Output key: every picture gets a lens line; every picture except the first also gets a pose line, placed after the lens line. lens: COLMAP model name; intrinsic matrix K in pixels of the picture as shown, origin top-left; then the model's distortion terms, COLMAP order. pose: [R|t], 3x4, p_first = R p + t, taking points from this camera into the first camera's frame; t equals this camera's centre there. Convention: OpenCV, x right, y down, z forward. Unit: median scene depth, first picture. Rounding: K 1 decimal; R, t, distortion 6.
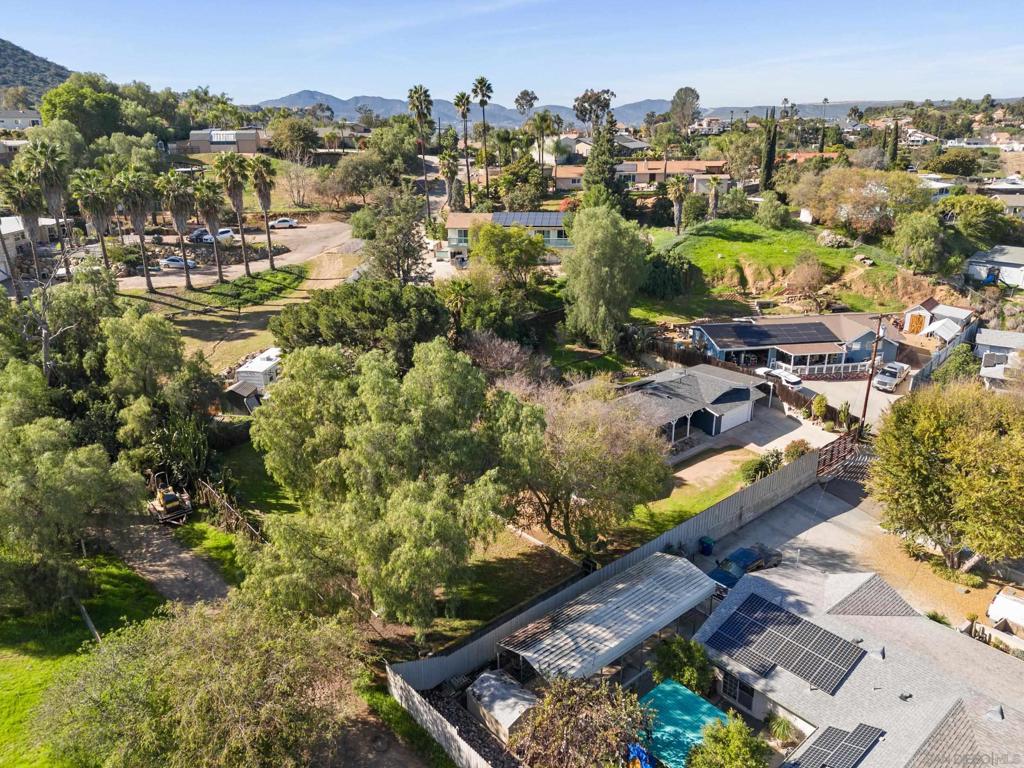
lens RADIAL K [[734.2, 0, 512.0], [0, 734.2, 384.0], [0, 0, 1]] dist [0.000833, -0.002635]
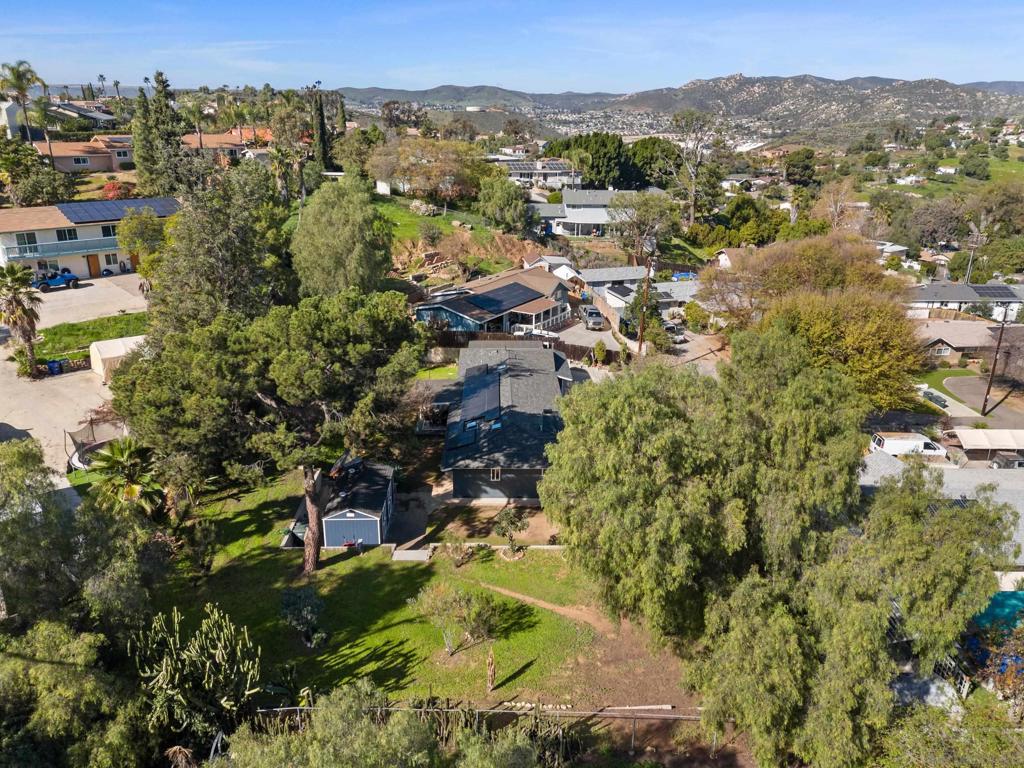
lens RADIAL K [[725.2, 0, 513.8], [0, 725.2, 399.4], [0, 0, 1]] dist [0.019563, -0.000483]
pose [[0.642786, -0.262167, 0.719788, -0.452047], [0.235007, 0.961794, 0.140445, -0.082513], [-0.729107, 0.078879, 0.679839, 0.363277]]
